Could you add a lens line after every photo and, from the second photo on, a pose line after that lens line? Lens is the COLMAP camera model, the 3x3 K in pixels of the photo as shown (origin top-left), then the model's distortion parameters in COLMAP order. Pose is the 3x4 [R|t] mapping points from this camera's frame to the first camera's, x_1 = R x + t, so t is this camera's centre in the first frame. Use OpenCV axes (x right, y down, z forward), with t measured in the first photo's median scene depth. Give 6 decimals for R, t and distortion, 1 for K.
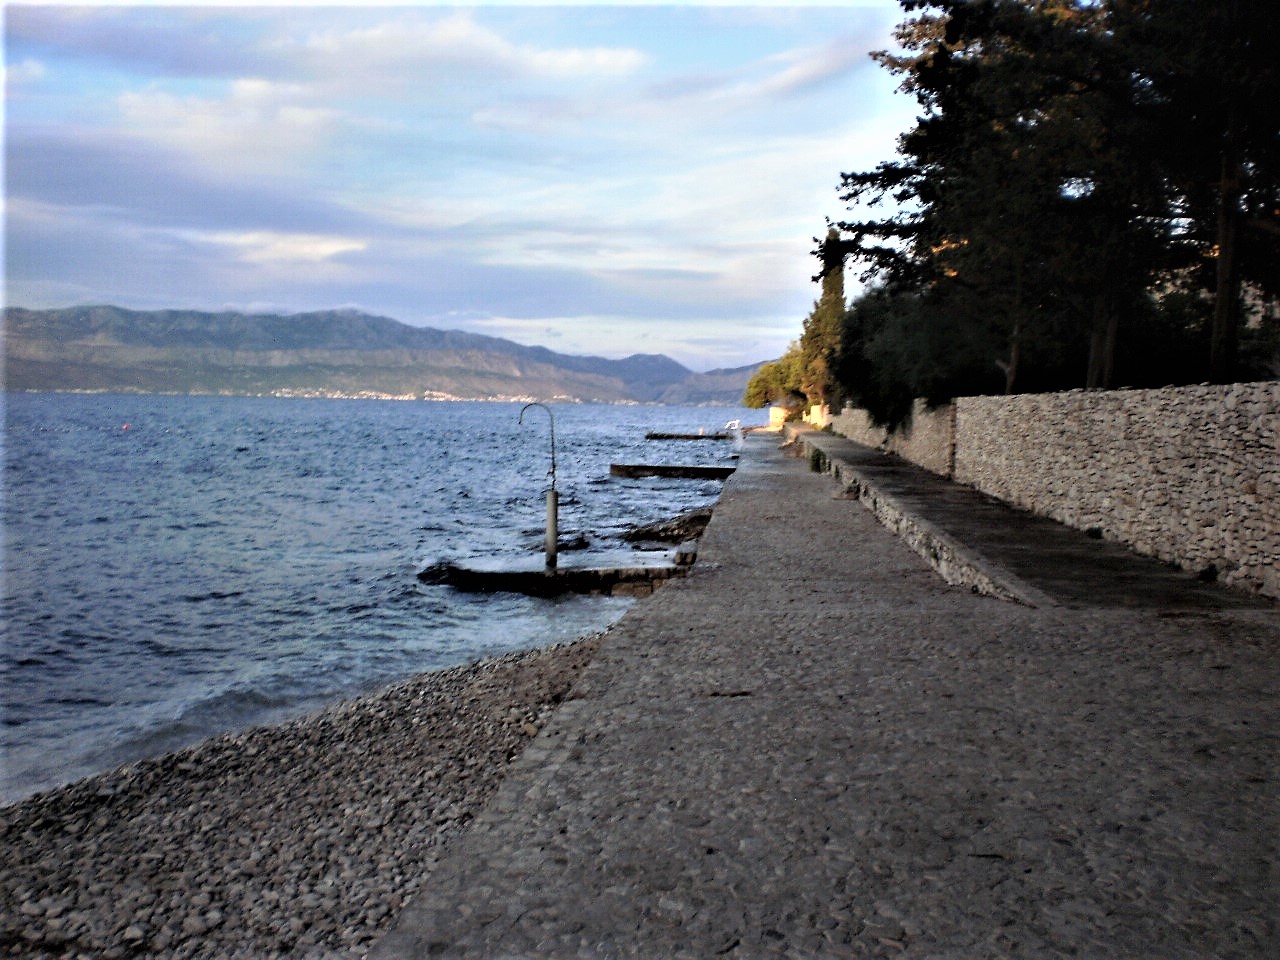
lens RADIAL K [[1407.5, 0, 640.0], [0, 1407.5, 480.0], [0, 0, 1]] dist [-0.078992, -0.158061]
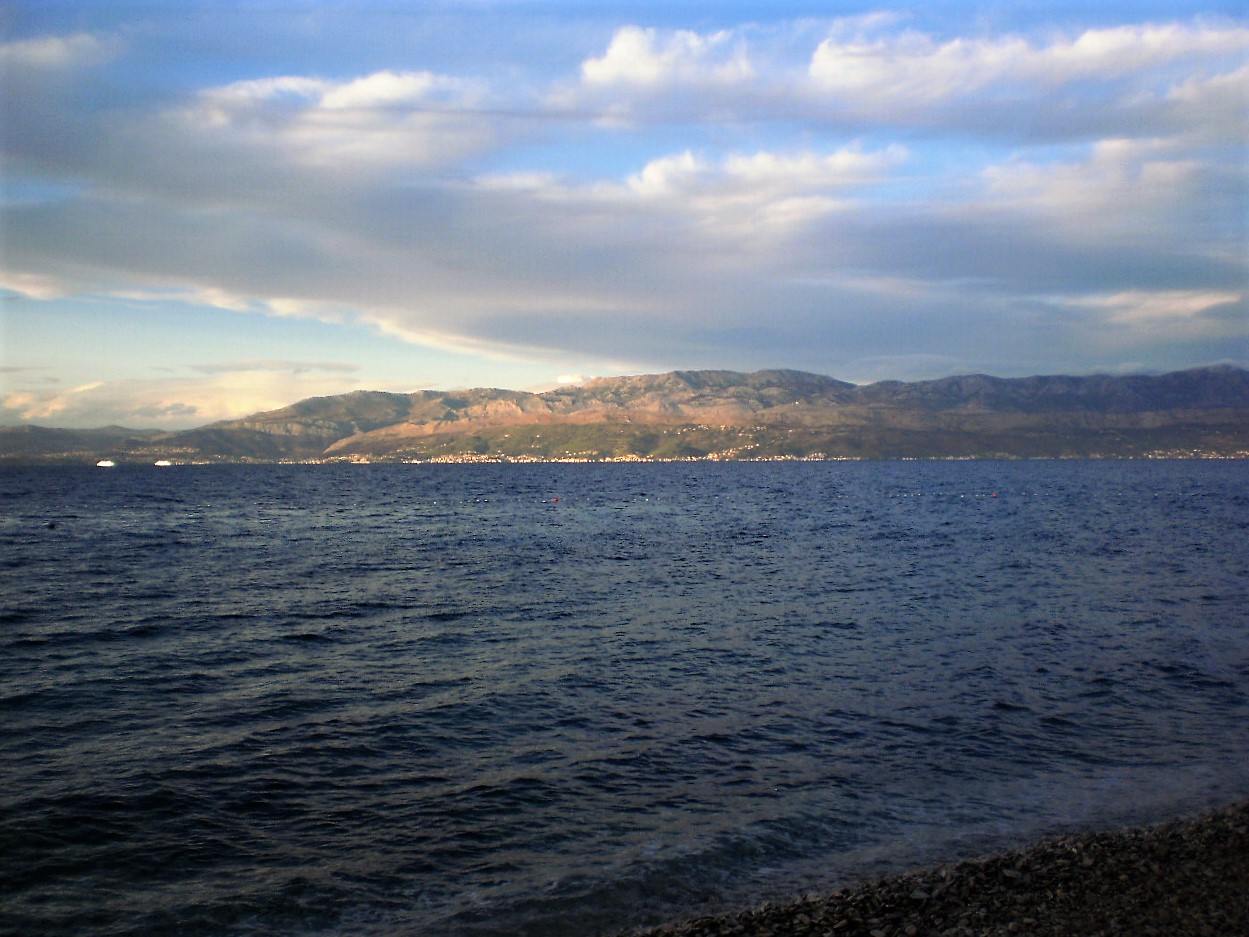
lens RADIAL K [[1373.4, 0, 624.5], [0, 1373.4, 468.5], [0, 0, 1]] dist [-0.078992, -0.158061]
pose [[0.808357, -0.023855, -0.588209, -0.010778], [-0.008158, 0.998629, -0.051711, -0.007282], [0.588636, 0.046600, 0.807054, 0.133489]]
